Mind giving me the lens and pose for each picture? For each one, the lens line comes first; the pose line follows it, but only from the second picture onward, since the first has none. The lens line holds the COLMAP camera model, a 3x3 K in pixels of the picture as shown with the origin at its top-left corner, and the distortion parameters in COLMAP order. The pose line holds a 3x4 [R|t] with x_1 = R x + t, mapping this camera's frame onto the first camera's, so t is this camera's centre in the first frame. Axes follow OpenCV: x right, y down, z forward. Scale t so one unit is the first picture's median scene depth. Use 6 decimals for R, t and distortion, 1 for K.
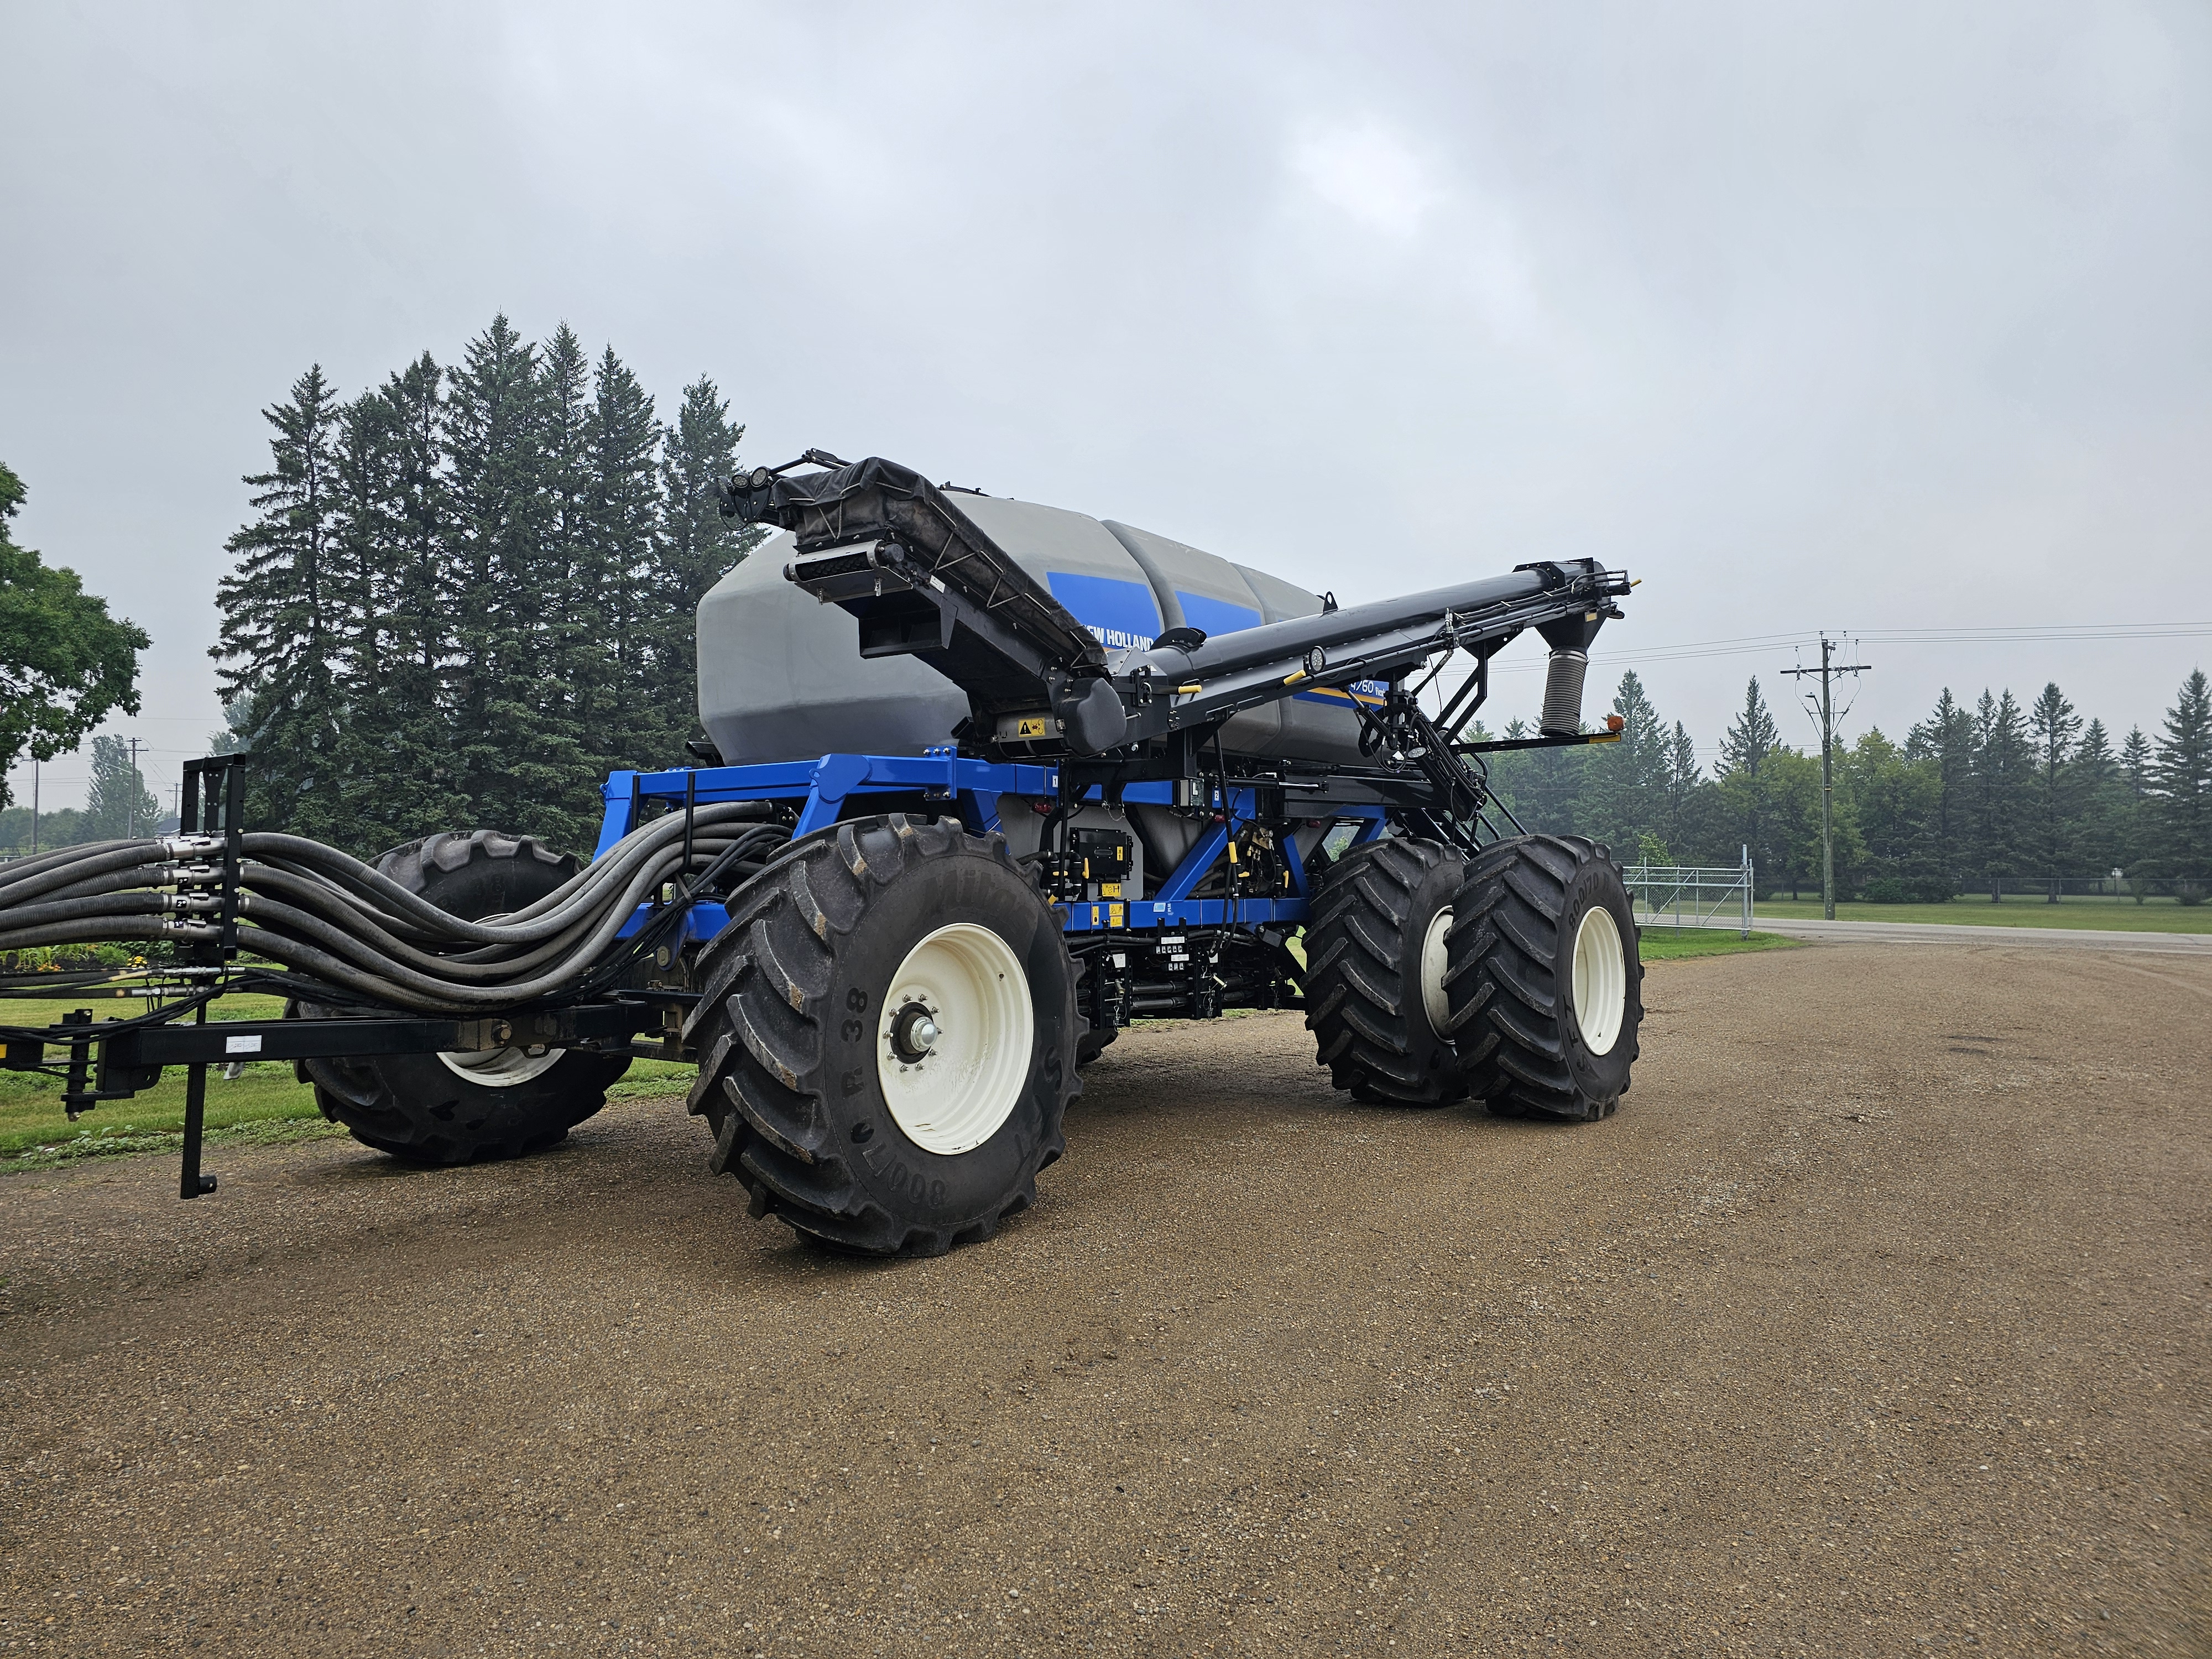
lens RADIAL K [[1543.6, 0, 1106.0], [0, 1543.6, 829.5], [0, 0, 1]] dist [0.075665, -0.072481]
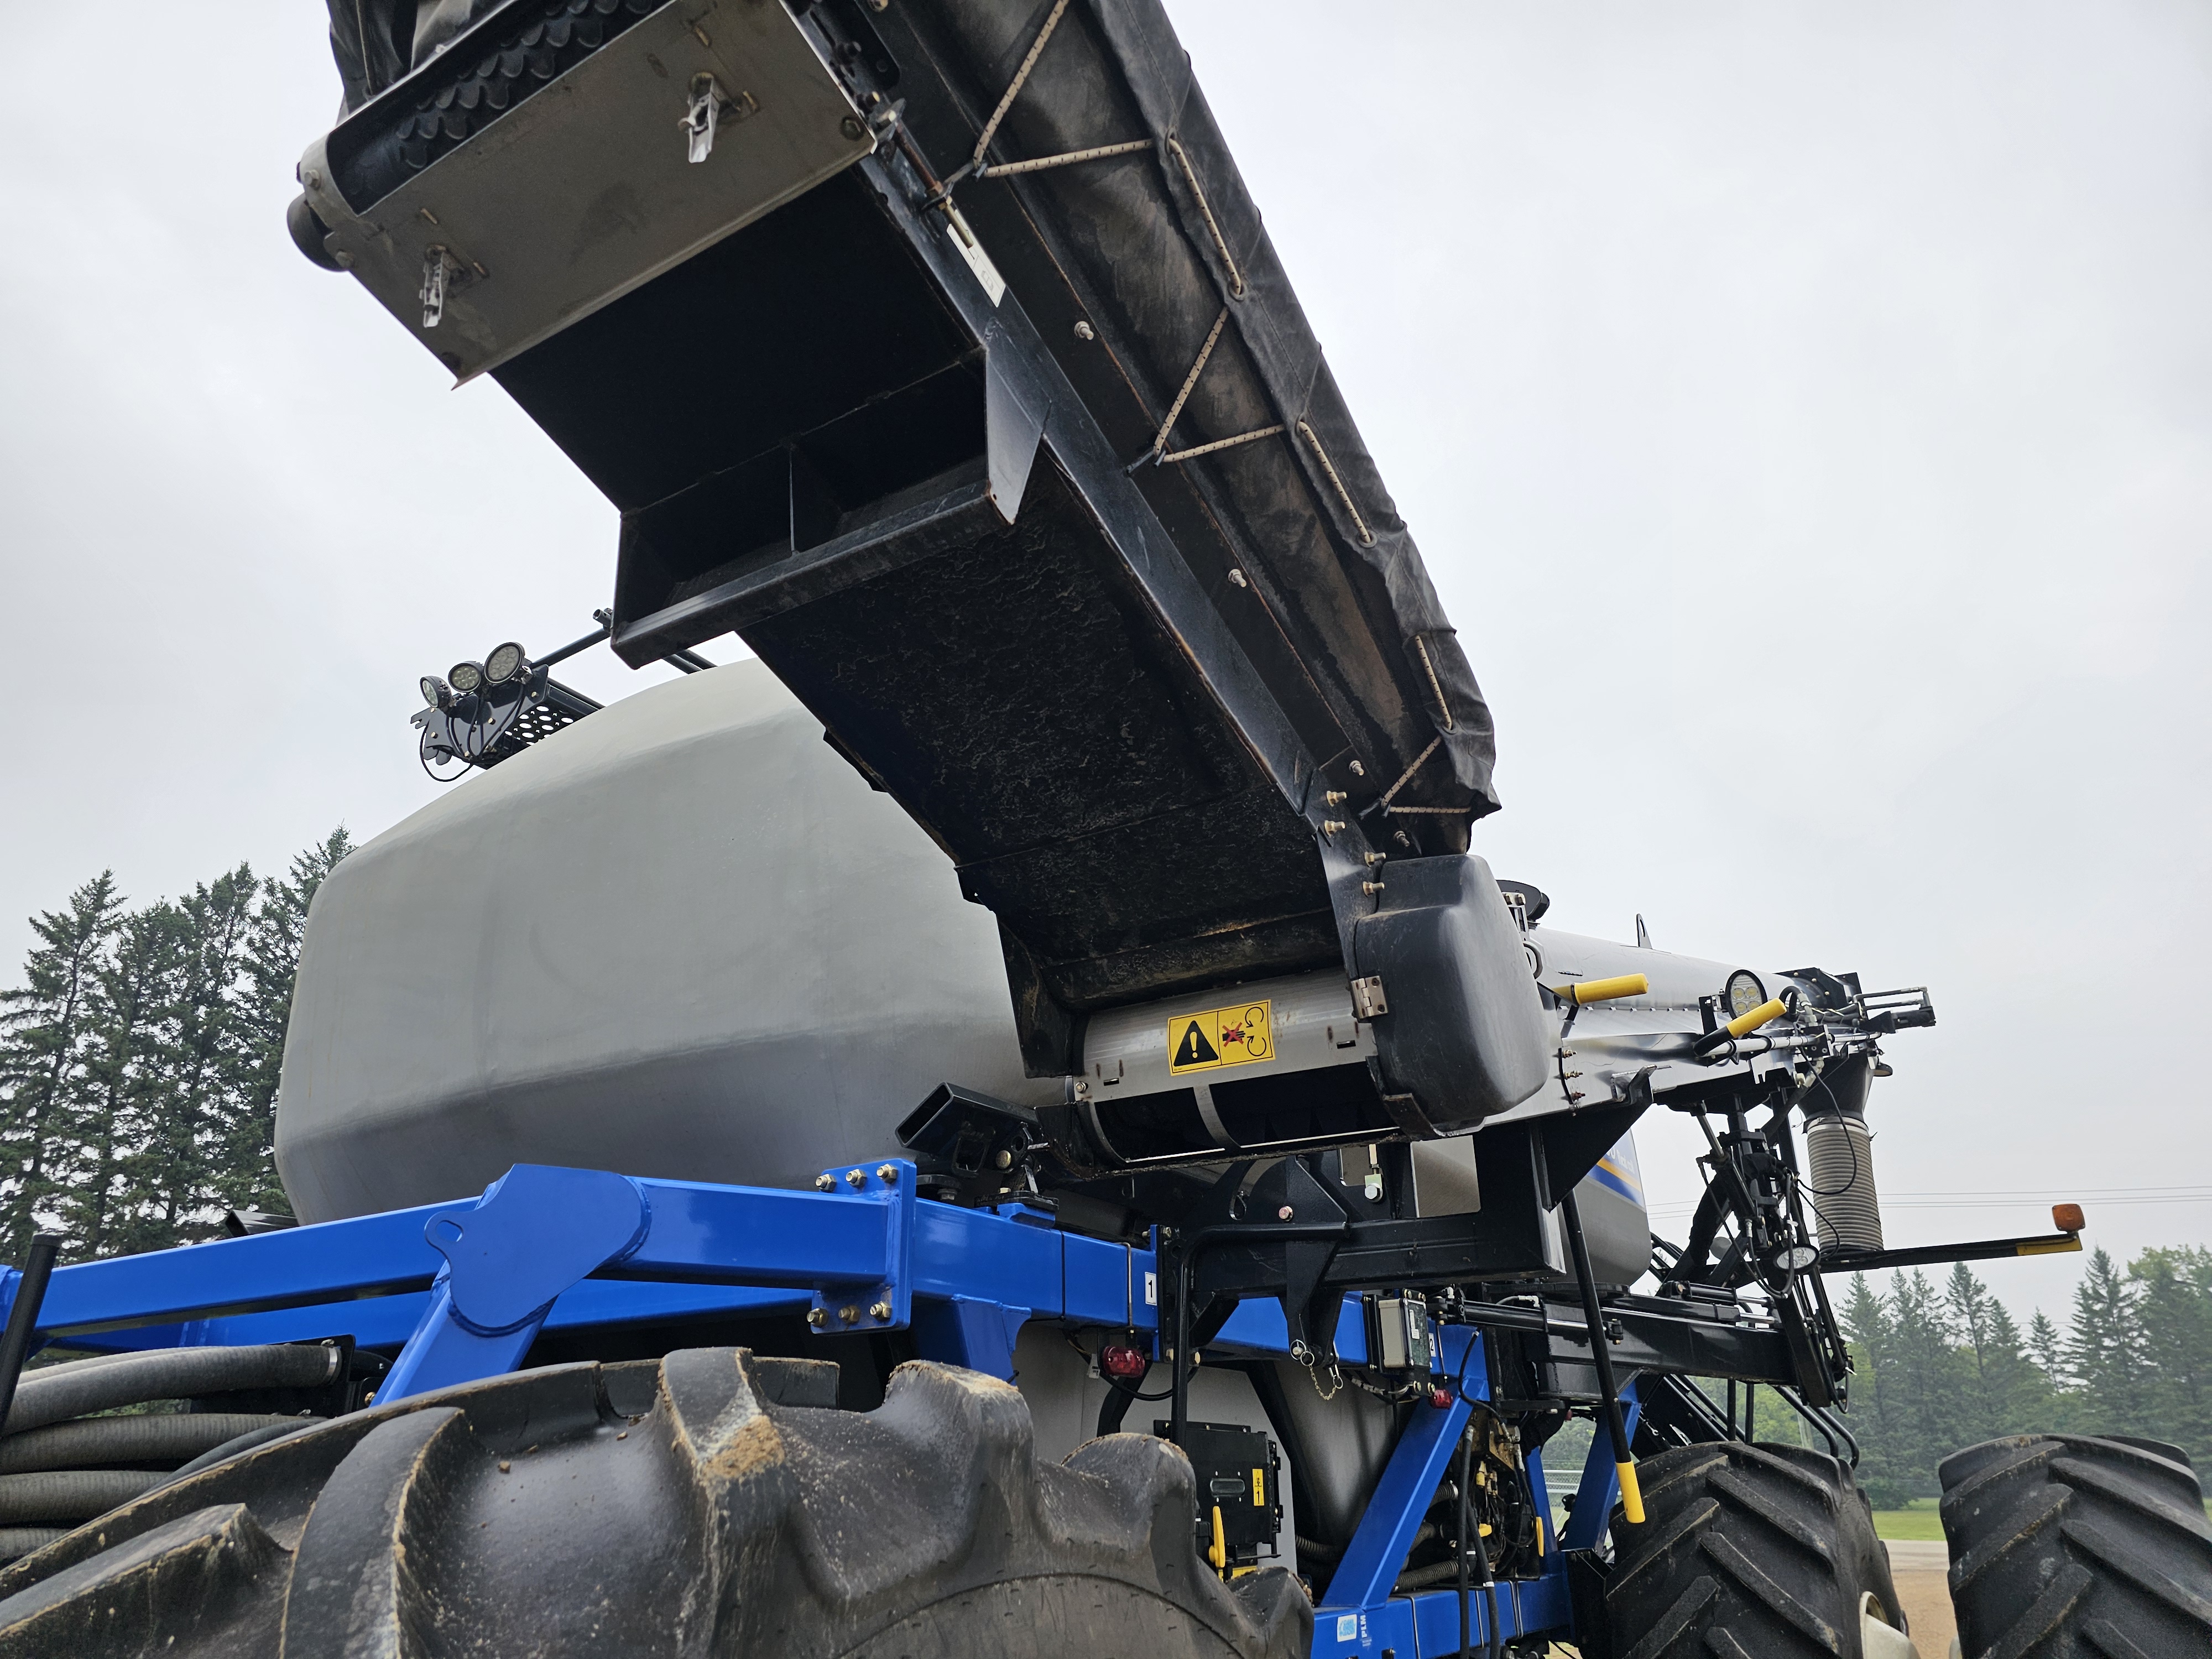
lens RADIAL K [[1543.6, 0, 1106.0], [0, 1543.6, 829.5], [0, 0, 1]] dist [0.075665, -0.072481]
pose [[0.996566, 0.023391, 0.079433, -0.016125], [0.006439, 0.934475, -0.355972, -0.000128], [-0.082554, 0.355261, 0.931115, 0.125480]]
